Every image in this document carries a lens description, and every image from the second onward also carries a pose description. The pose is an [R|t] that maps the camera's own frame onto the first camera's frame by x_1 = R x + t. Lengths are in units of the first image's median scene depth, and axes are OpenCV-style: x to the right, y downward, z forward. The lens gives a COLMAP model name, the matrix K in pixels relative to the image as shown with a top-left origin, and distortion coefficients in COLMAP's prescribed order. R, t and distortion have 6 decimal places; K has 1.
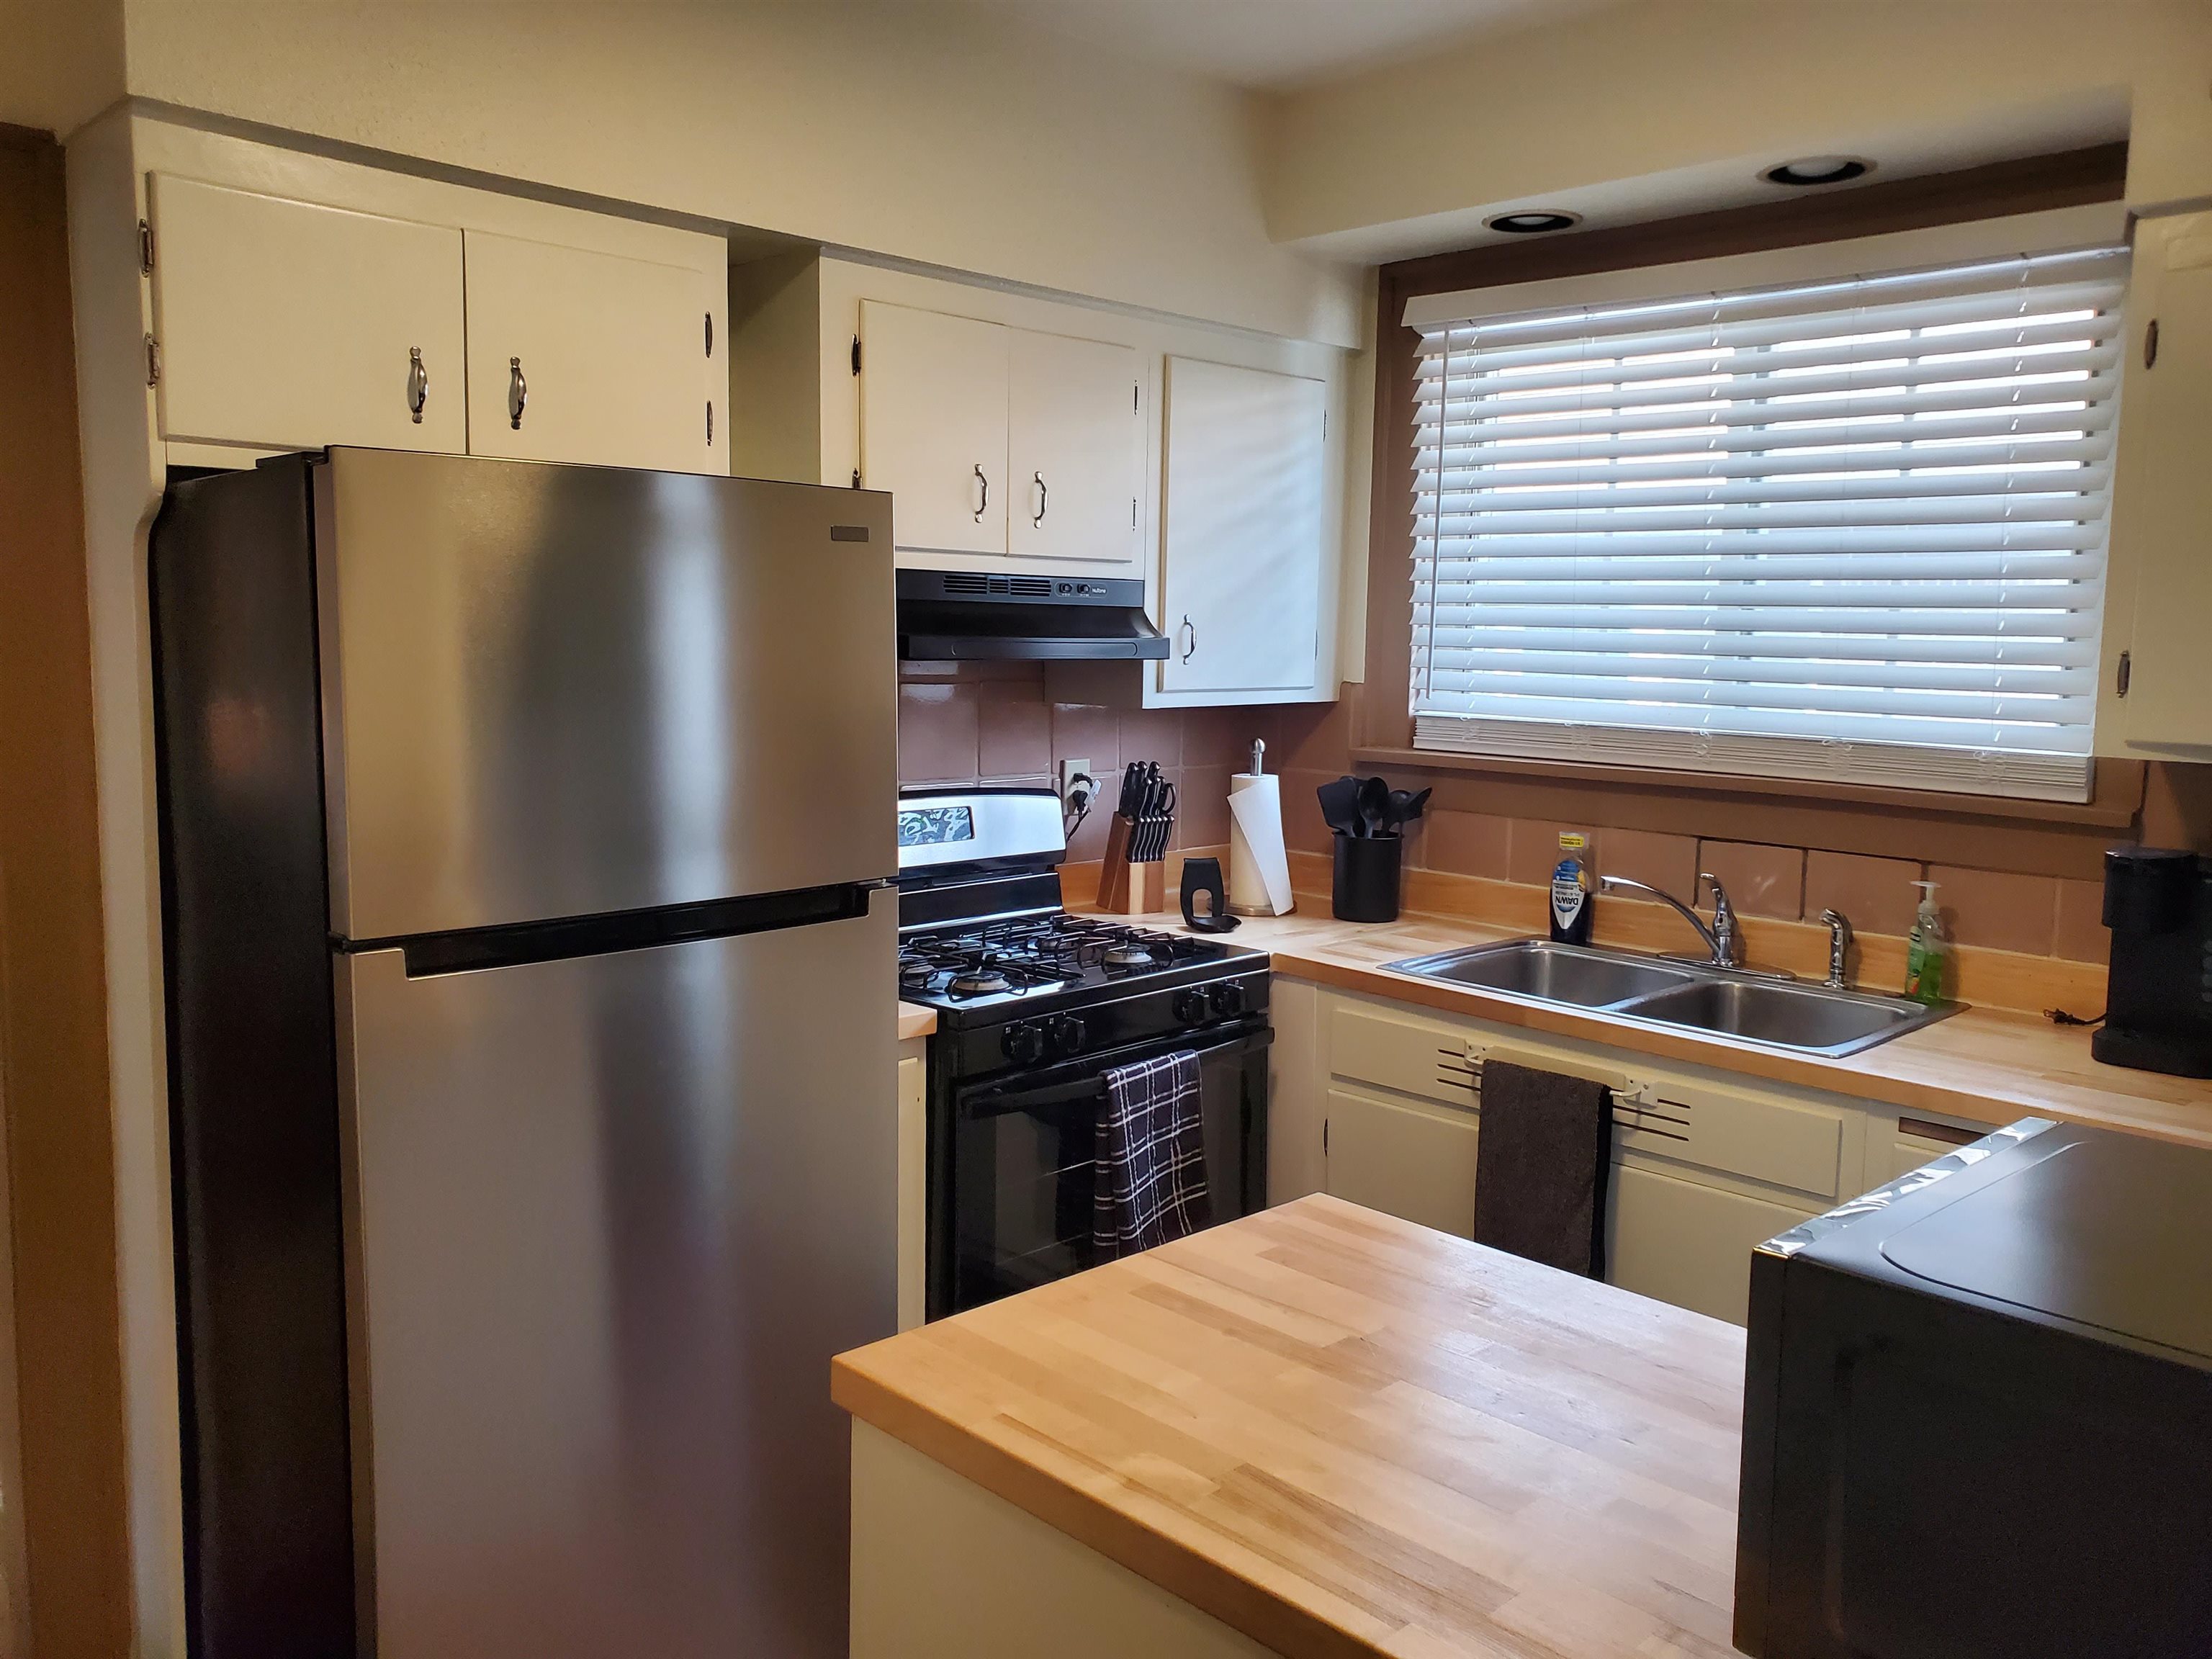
lens RADIAL K [[1754.2, 0, 1106.0], [0, 1754.2, 829.5], [0, 0, 1]] dist [0.100863, 0.000036]
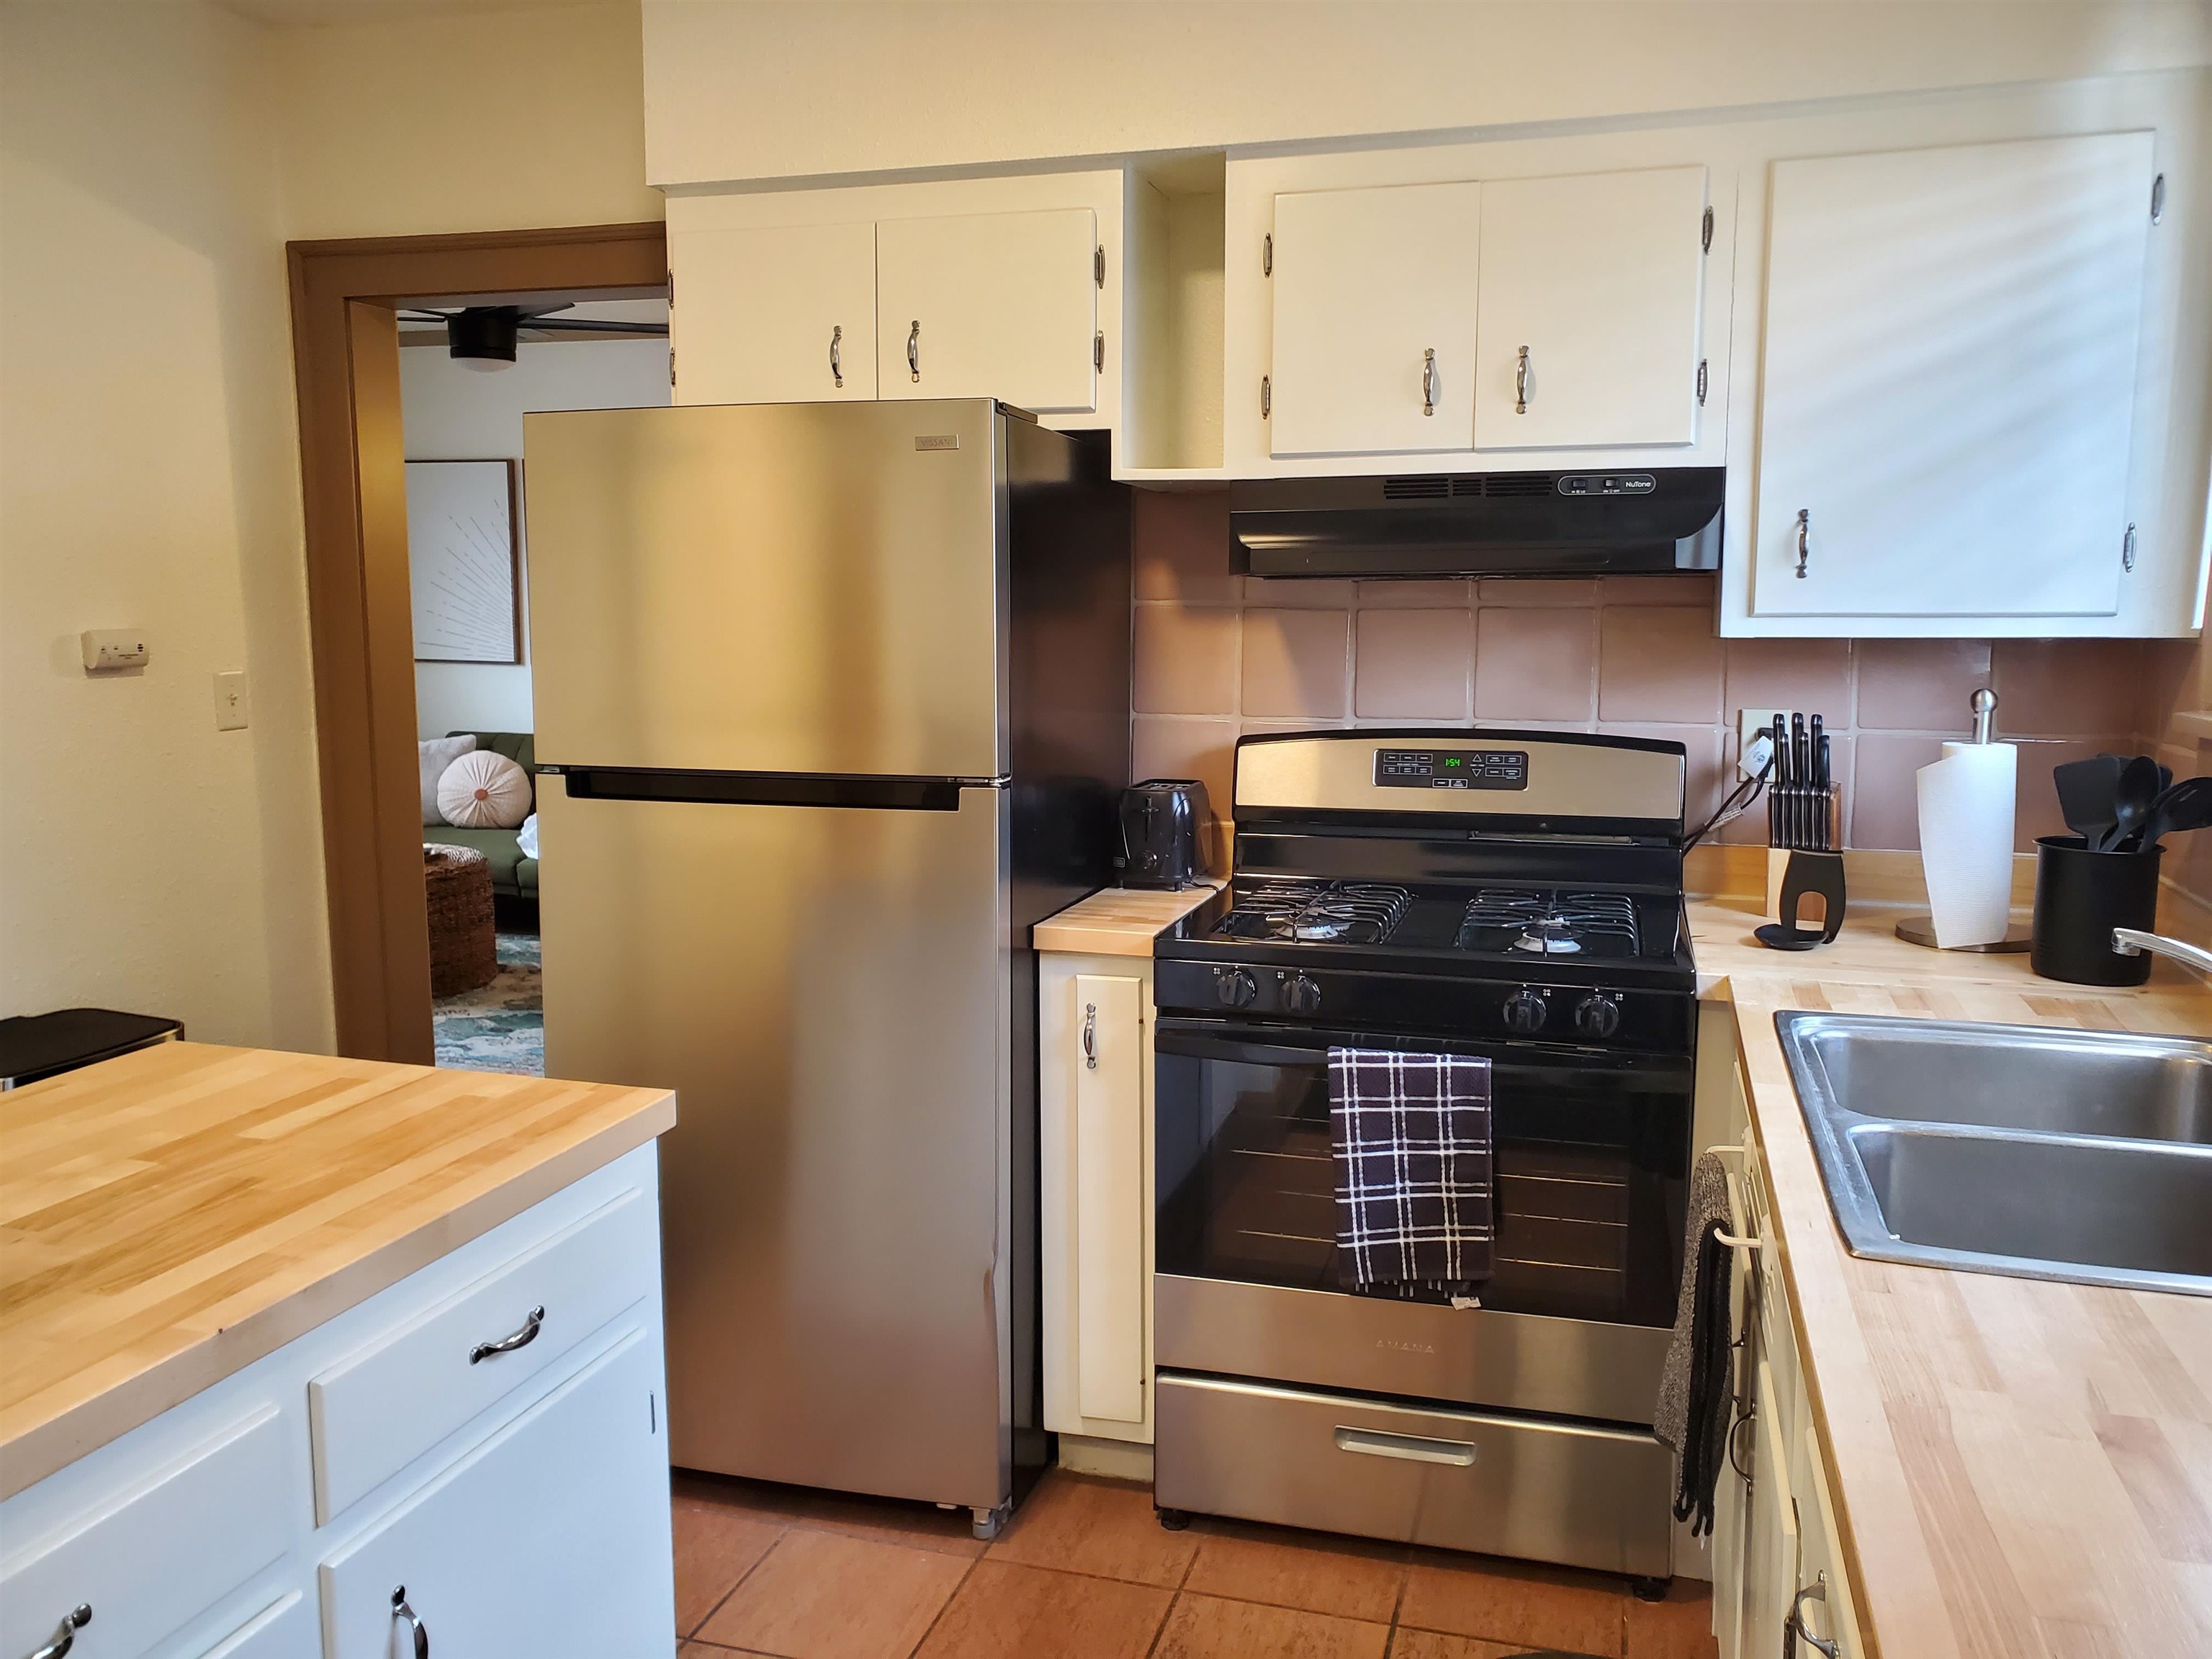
lens RADIAL K [[1823.6, 0, 1106.0], [0, 1823.6, 829.5], [0, 0, 1]] dist [0.071065, 0.001387]
pose [[0.483545, 0.096565, -0.869977, 0.663940], [-0.095076, 0.993810, 0.057466, -0.008487], [0.870141, 0.054926, 0.489733, 0.429149]]
